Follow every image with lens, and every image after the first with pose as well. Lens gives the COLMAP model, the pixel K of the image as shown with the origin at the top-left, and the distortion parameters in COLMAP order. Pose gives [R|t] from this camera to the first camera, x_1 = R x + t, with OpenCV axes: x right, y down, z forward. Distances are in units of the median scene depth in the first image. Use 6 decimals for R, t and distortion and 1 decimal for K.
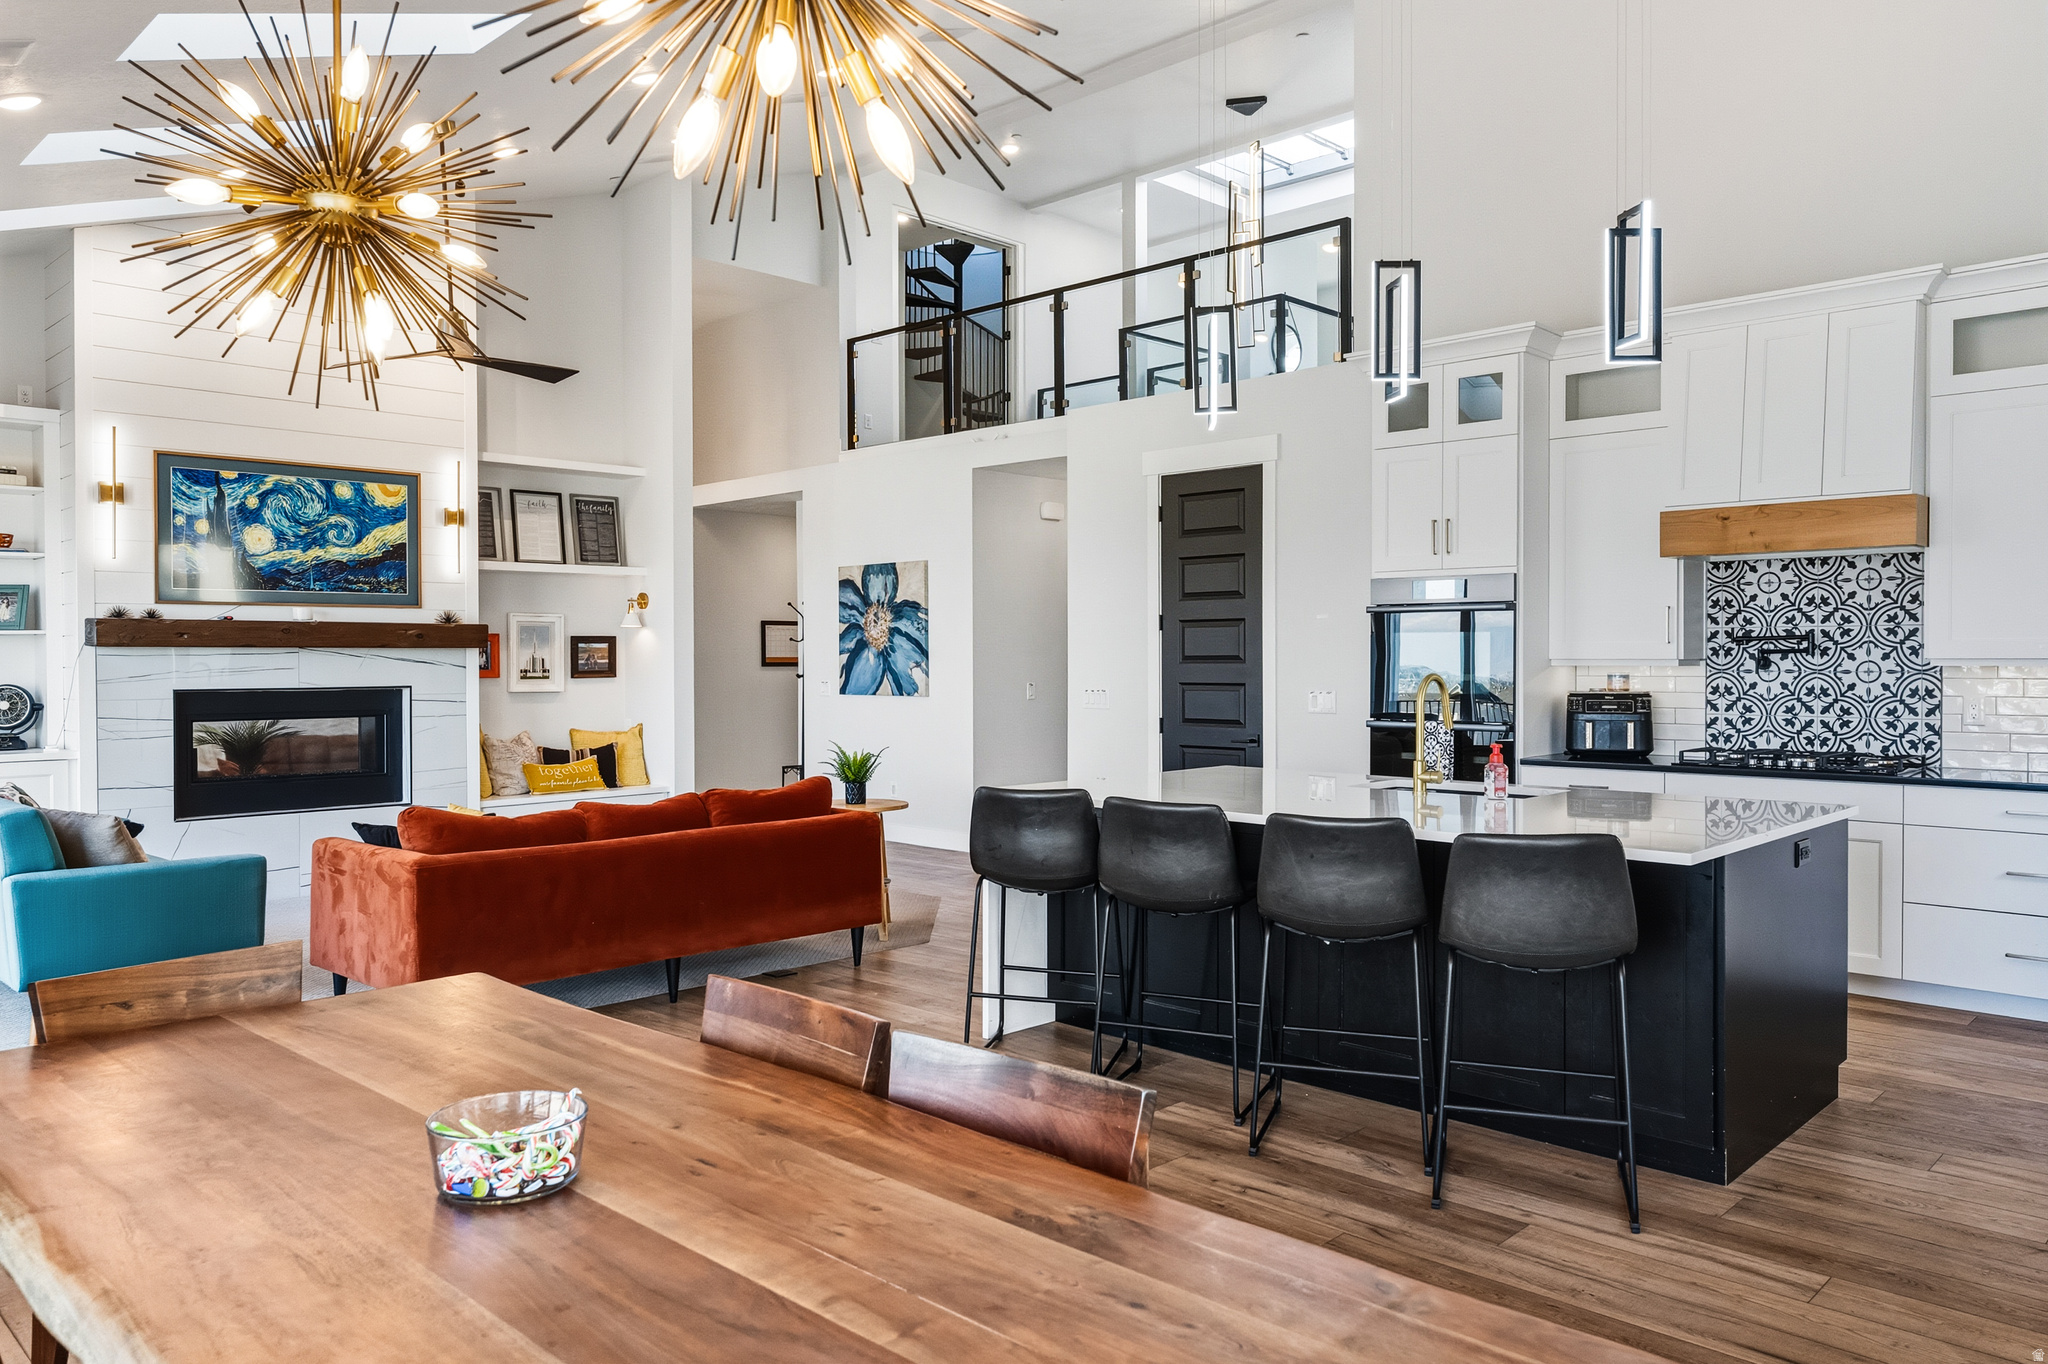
lens RADIAL K [[1440.5, 0, 1024.0], [0, 1440.5, 682.0], [0, 0, 1]] dist [-0.009385, -0.000946]
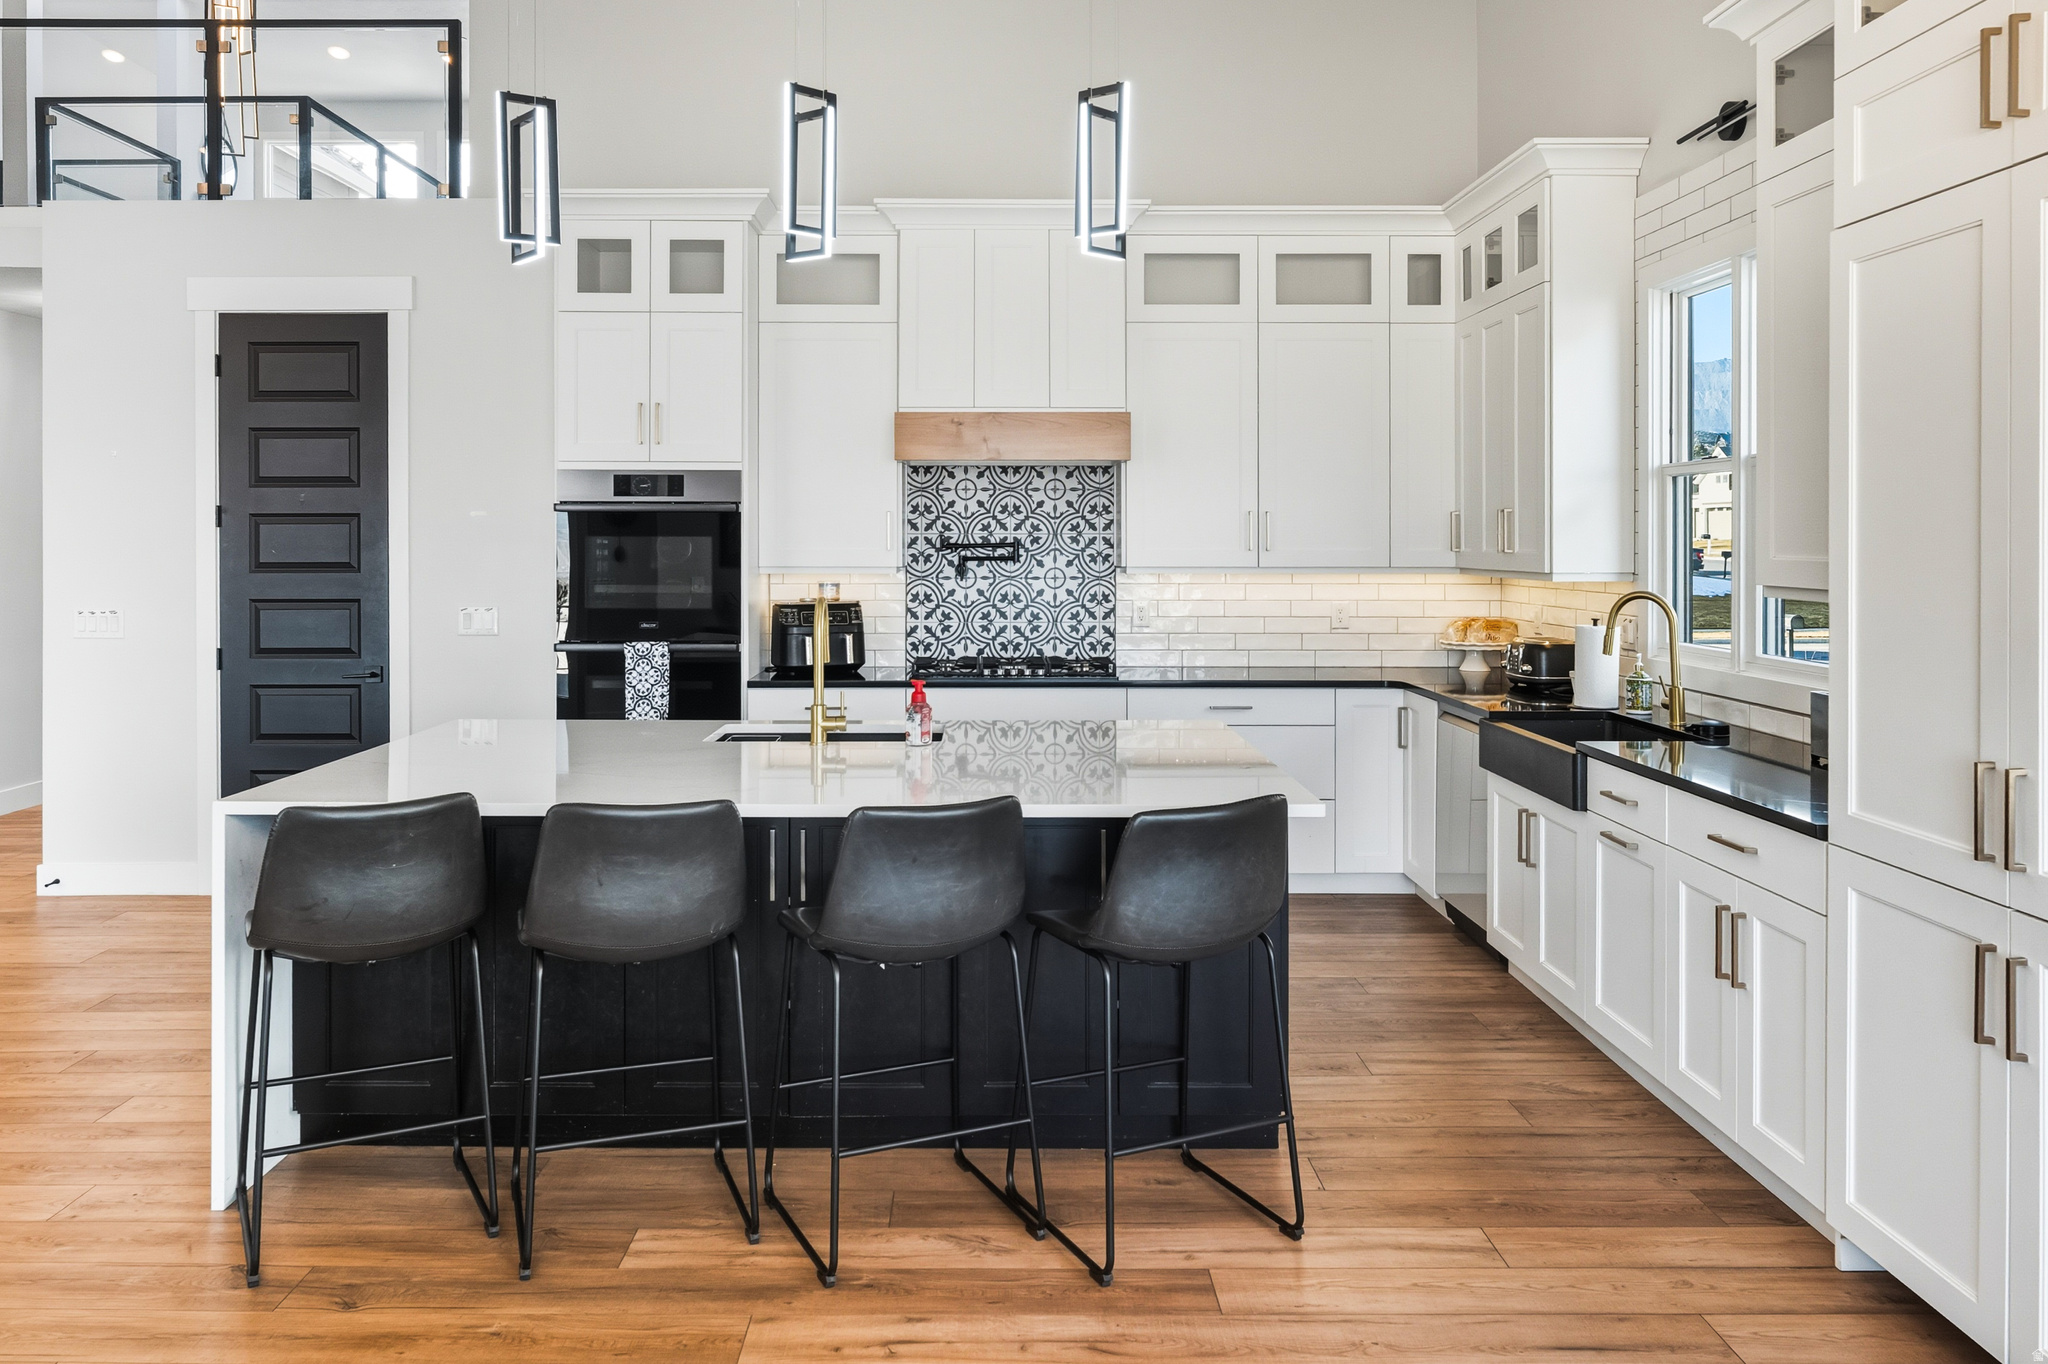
lens RADIAL K [[1477.6, 0, 1018.1], [0, 1477.6, 546.0], [0, 0, 1]] dist [-0.003575, -0.001285]
pose [[0.710230, -0.000799, 0.703969, -0.181745], [0.009571, 0.999918, -0.008521, -0.021092], [-0.703904, 0.012790, 0.710179, 0.250747]]
